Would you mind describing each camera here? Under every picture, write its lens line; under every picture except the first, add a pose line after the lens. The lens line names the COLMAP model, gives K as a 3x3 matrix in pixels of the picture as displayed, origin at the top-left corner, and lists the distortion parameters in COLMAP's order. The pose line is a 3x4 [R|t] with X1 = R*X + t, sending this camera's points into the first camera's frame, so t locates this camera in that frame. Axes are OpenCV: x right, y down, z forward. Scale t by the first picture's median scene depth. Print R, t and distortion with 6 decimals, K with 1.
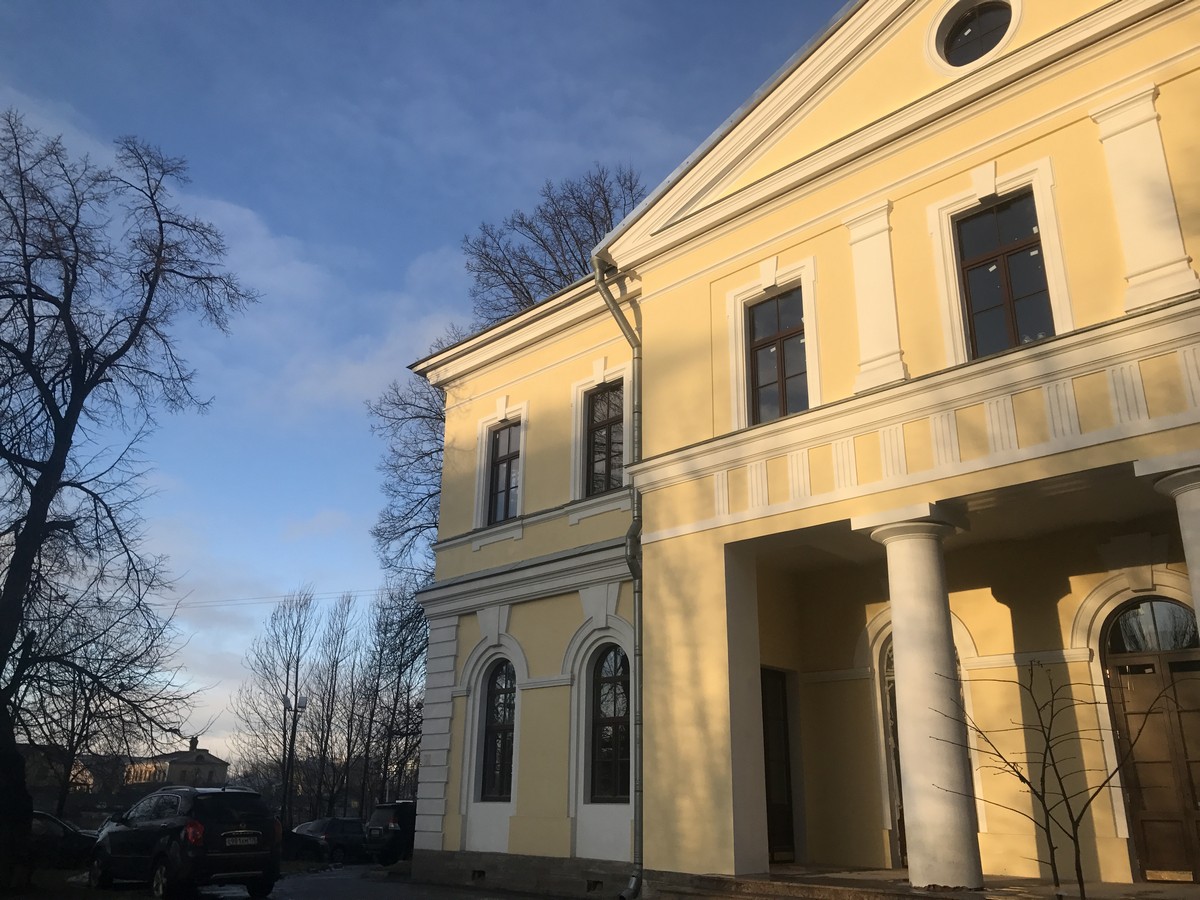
lens RADIAL K [[979.1, 0, 600.9], [0, 979.1, 442.3], [0, 0, 1]] dist [0.005372, 0.017982]
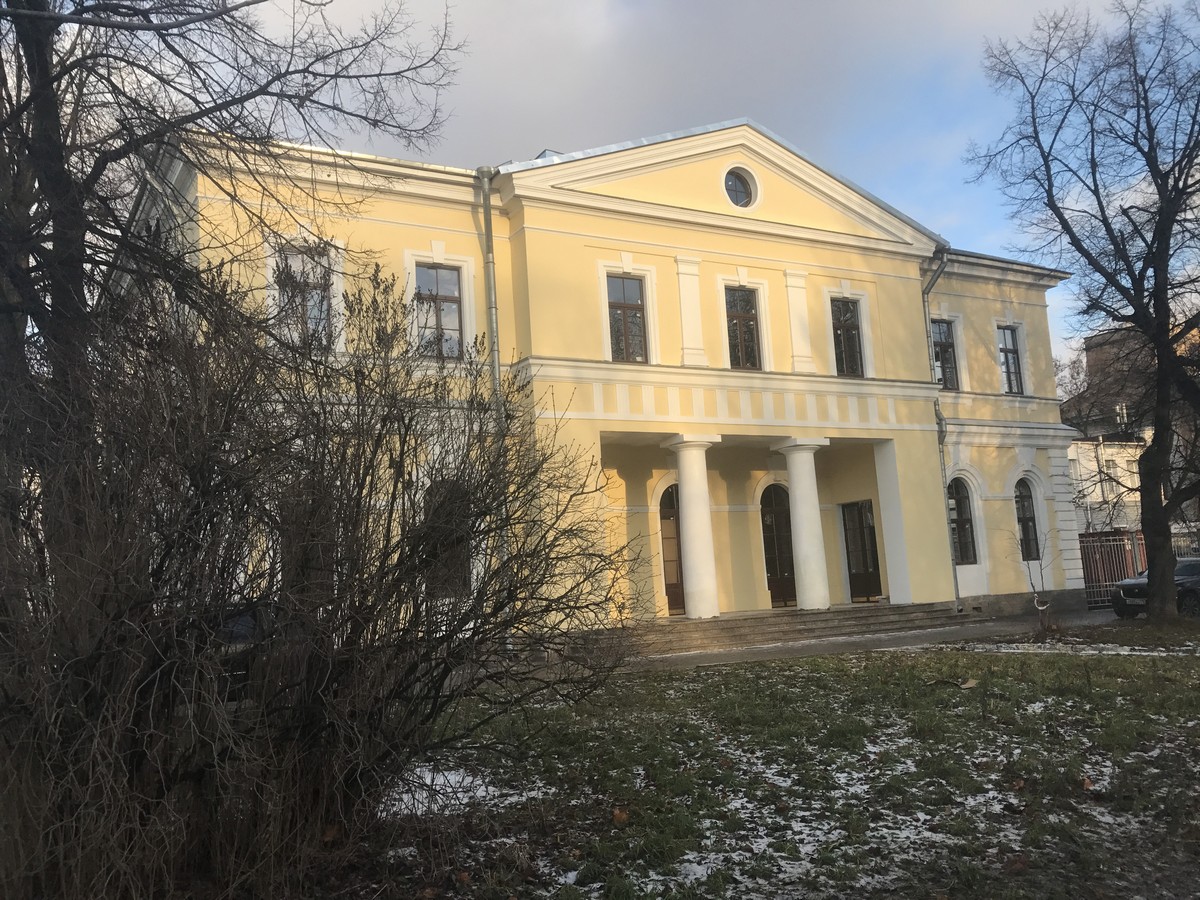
lens RADIAL K [[979.1, 0, 599.5], [0, 979.1, 454.1], [0, 0, 1]] dist [0.005372, 0.017982]
pose [[0.286425, 0.091457, 0.953727, -1.319743], [-0.276296, 0.961029, -0.009180, 0.148235], [-0.917399, -0.260881, 0.300532, 0.506638]]
